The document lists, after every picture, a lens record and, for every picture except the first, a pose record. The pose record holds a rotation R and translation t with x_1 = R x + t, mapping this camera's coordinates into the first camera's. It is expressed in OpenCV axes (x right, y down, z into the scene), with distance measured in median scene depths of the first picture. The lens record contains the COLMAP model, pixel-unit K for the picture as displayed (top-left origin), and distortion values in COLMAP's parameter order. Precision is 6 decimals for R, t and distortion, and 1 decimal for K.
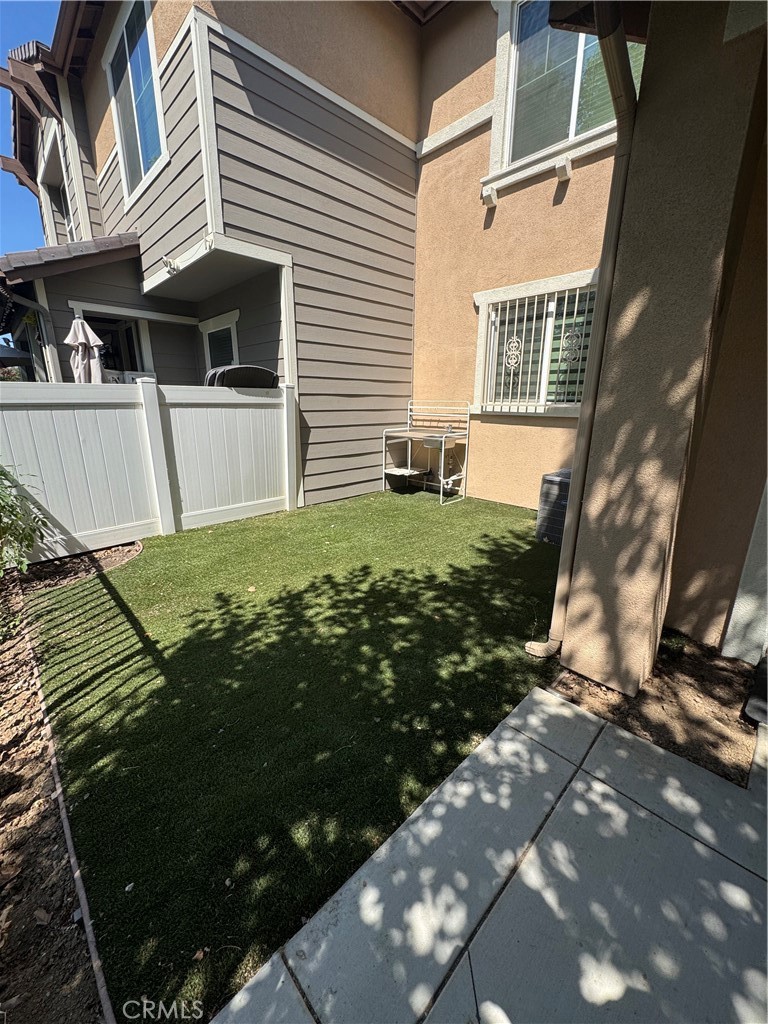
lens RADIAL K [[412.0, 0, 379.4], [0, 412.0, 508.9], [0, 0, 1]] dist [-0.000086, -0.000830]
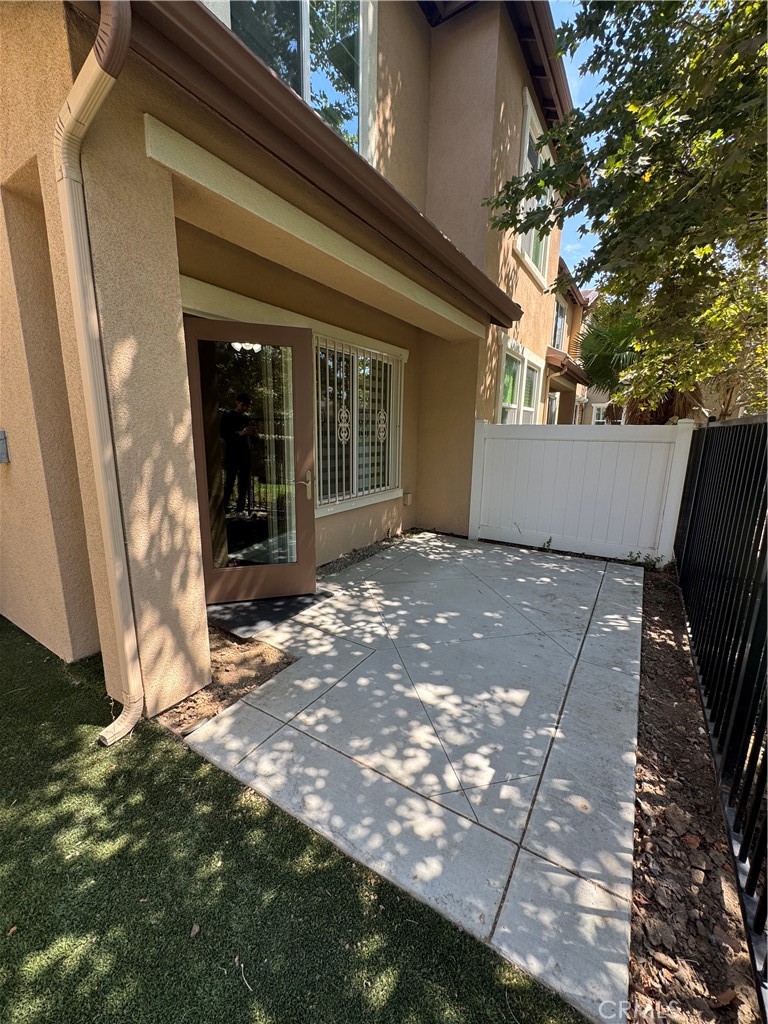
lens RADIAL K [[412.0, 0, 378.7], [0, 412.0, 514.9], [0, 0, 1]] dist [-0.000086, -0.000830]
pose [[-0.236312, -0.215128, 0.947564, -0.582427], [0.235739, 0.933356, 0.270693, -0.228598], [-0.942647, 0.287346, -0.169849, 0.676885]]
